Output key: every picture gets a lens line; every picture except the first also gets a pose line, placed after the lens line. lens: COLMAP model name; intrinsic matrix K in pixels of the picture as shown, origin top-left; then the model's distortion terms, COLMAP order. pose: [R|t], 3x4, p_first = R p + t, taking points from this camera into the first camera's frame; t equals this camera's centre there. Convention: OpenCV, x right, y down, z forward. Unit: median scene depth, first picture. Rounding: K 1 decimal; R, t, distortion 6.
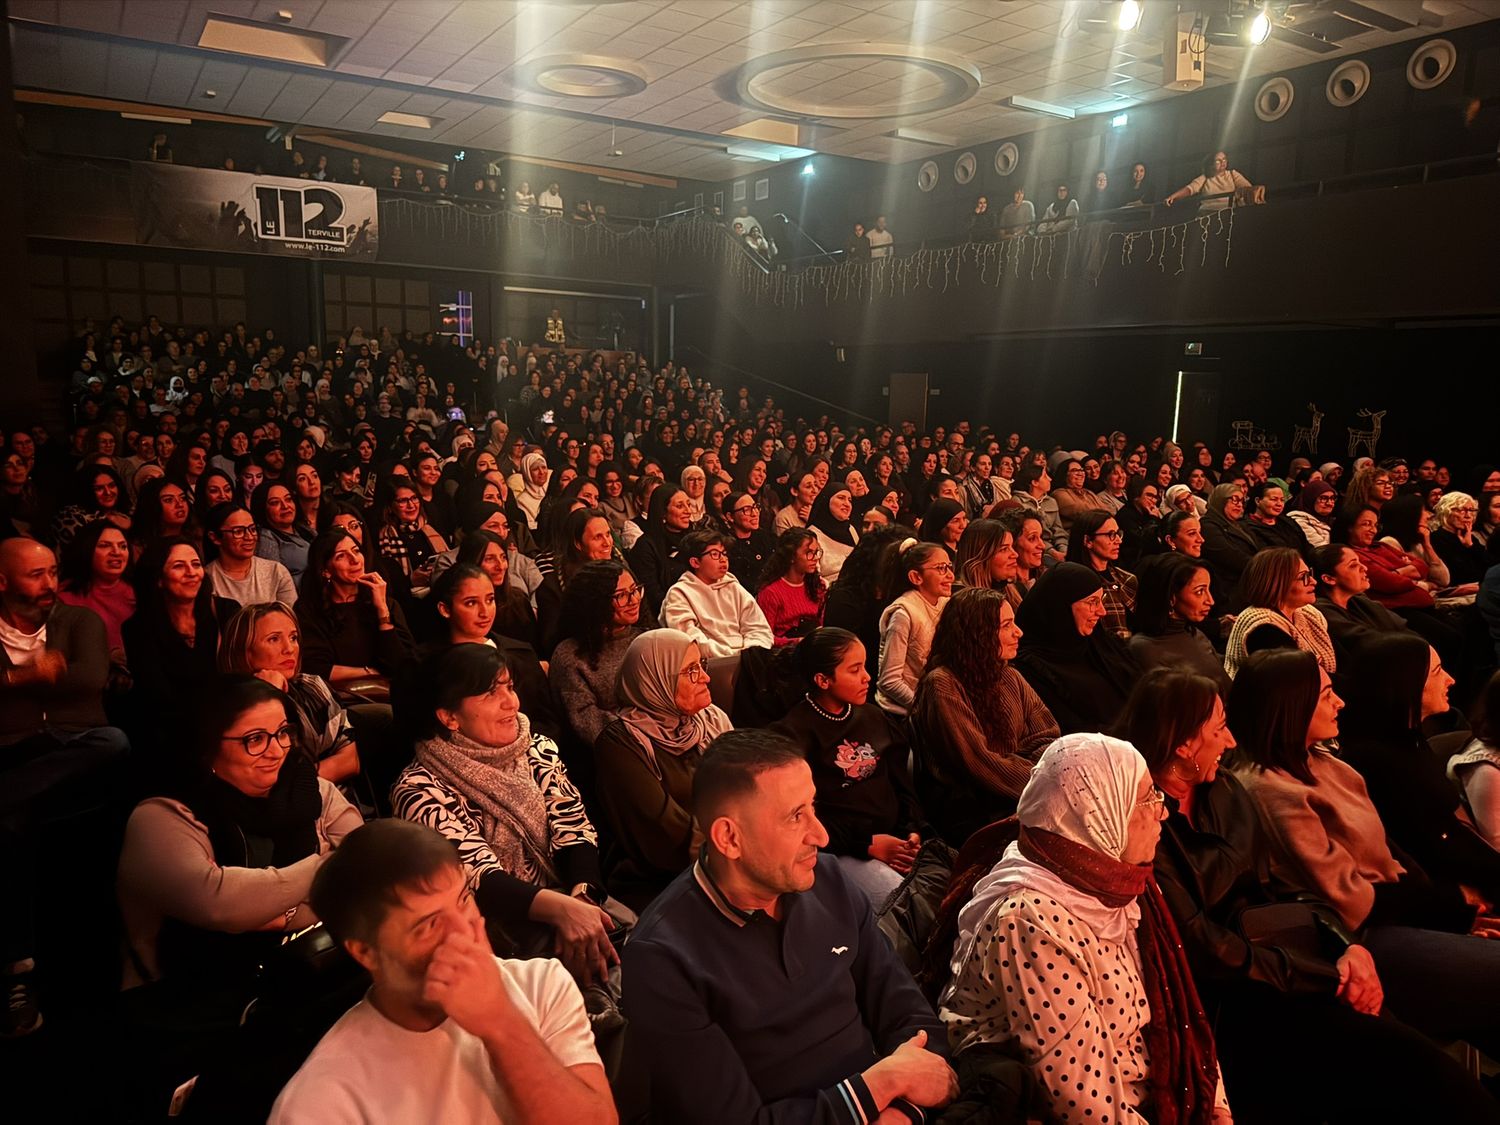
lens RADIAL K [[1059.0, 0, 757.3], [0, 1059.0, 555.9], [0, 0, 1]] dist [0.025787, -0.026849]
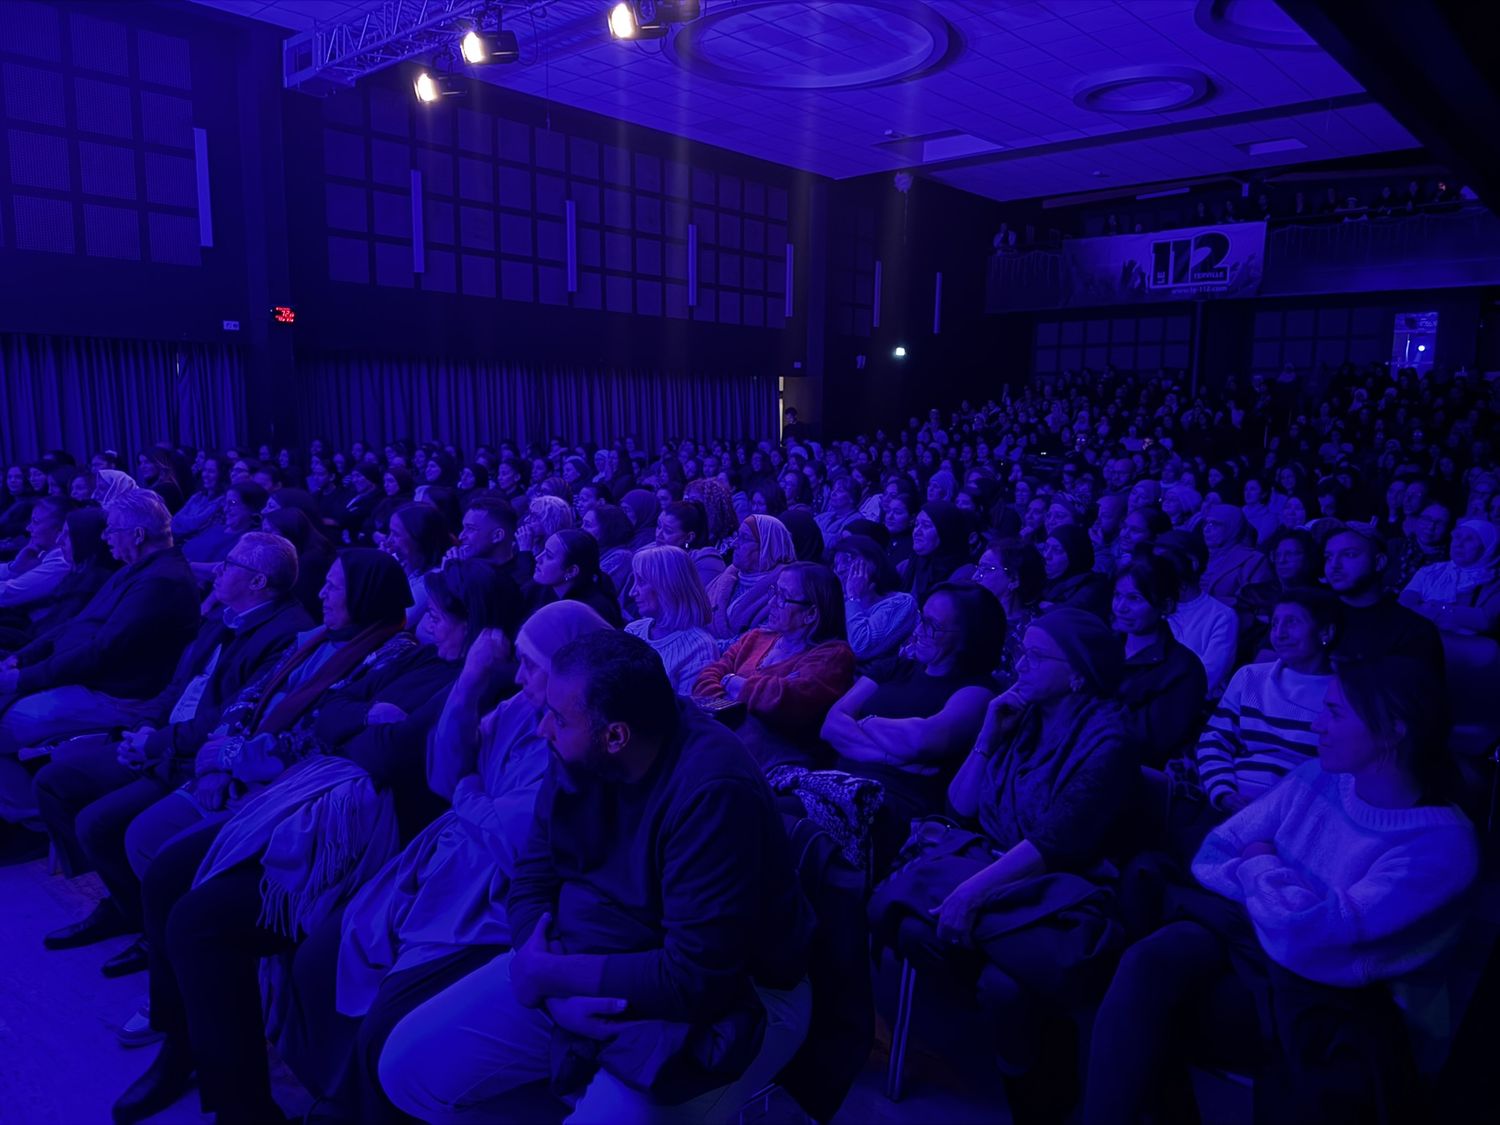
lens RADIAL K [[1059.0, 0, 749.8], [0, 1059.0, 561.6], [0, 0, 1]] dist [0.025787, -0.026849]
pose [[0.277325, 0.116372, -0.953703, 0.873233], [-0.165061, 0.983650, 0.072028, -0.047673], [0.946491, 0.137444, 0.291999, 0.538846]]
